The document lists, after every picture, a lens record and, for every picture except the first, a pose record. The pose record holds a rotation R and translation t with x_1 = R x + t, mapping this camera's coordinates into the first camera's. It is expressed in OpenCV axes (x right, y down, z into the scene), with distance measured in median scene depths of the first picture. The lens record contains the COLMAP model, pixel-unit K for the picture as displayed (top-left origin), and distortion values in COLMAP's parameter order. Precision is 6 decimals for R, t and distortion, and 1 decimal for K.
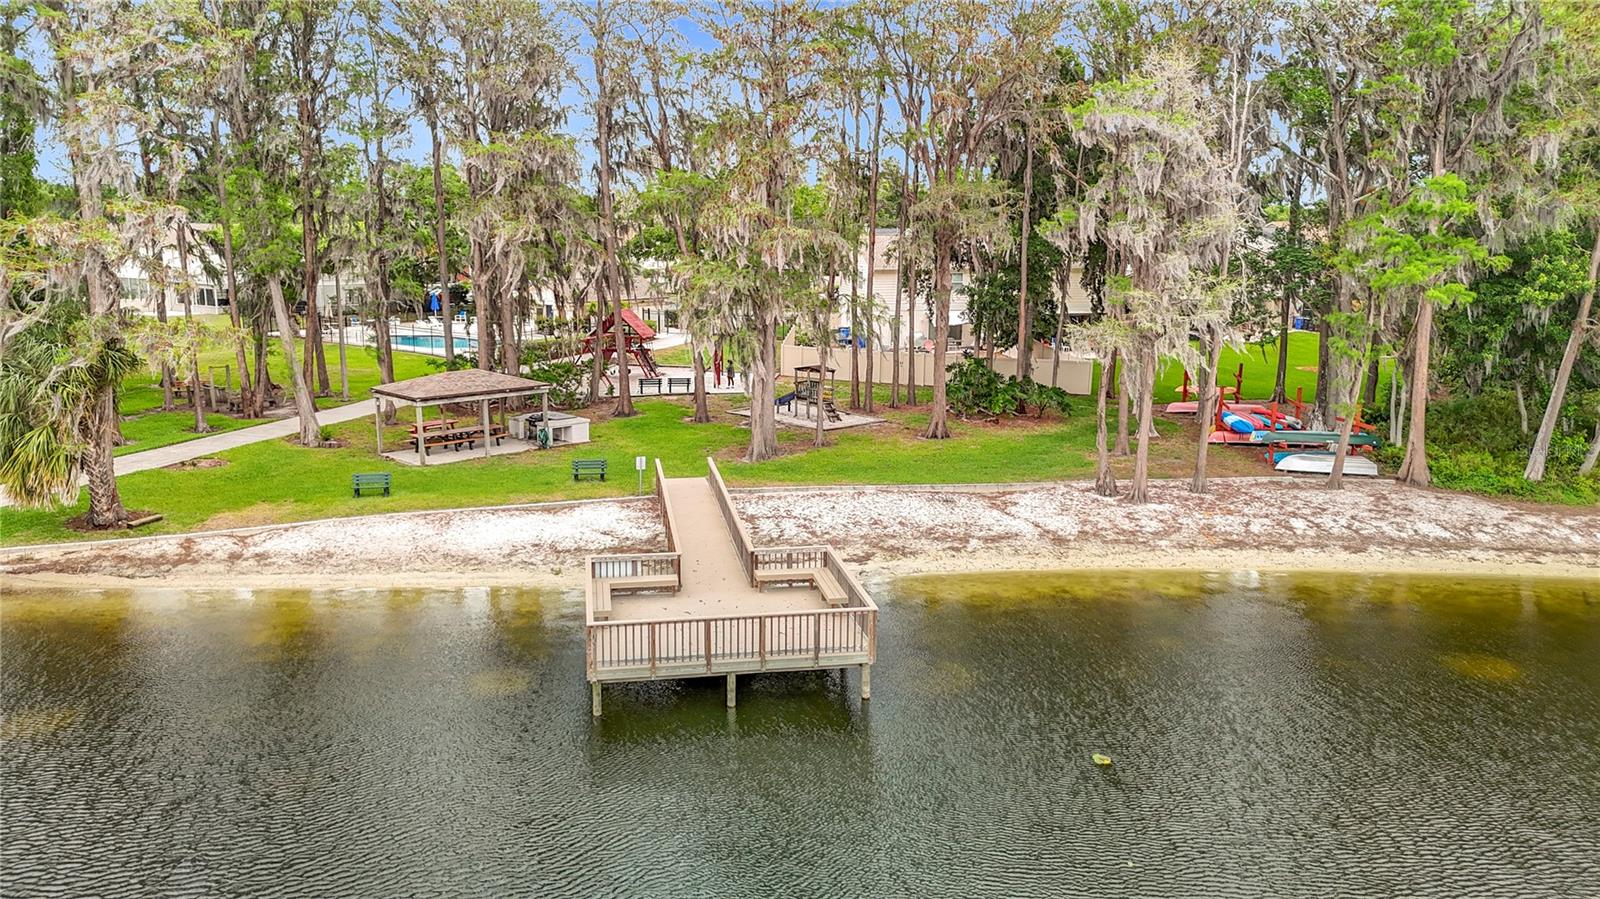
lens RADIAL K [[1175.1, 0, 801.4], [0, 1175.1, 448.0], [0, 0, 1]] dist [0.051837, -0.039519]
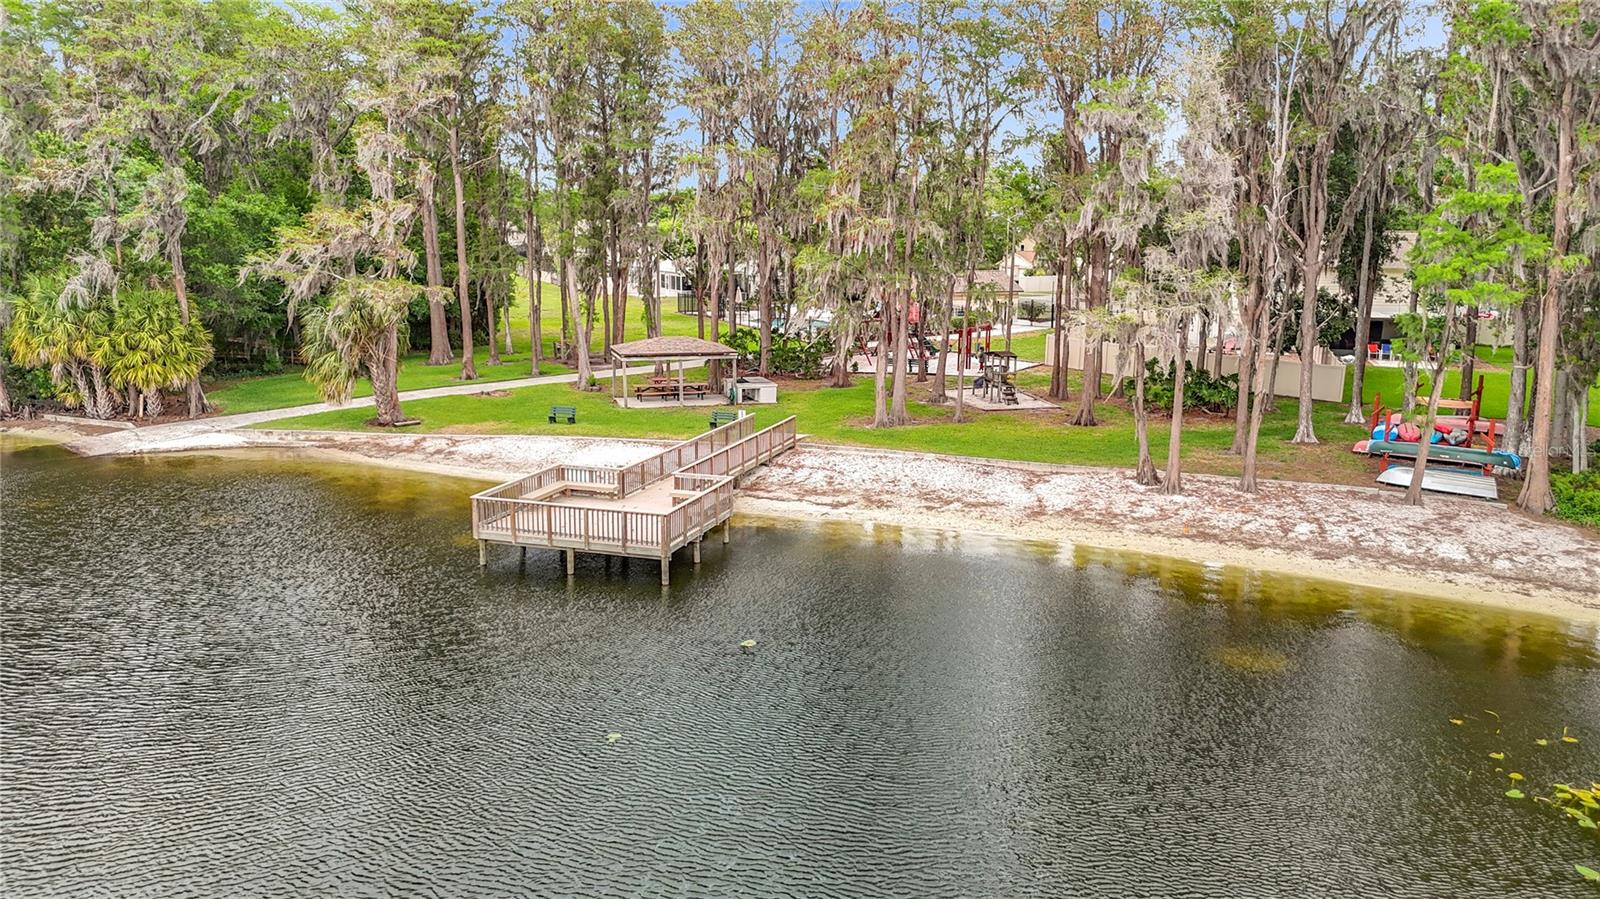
lens RADIAL K [[1175.1, 0, 798.0], [0, 1175.1, 450.2], [0, 0, 1]] dist [0.051837, -0.039519]
pose [[0.877627, 0.091004, -0.470627, 0.496096], [-0.089870, 0.995641, 0.024935, 0.013105], [0.470845, 0.020412, 0.881980, -0.044323]]
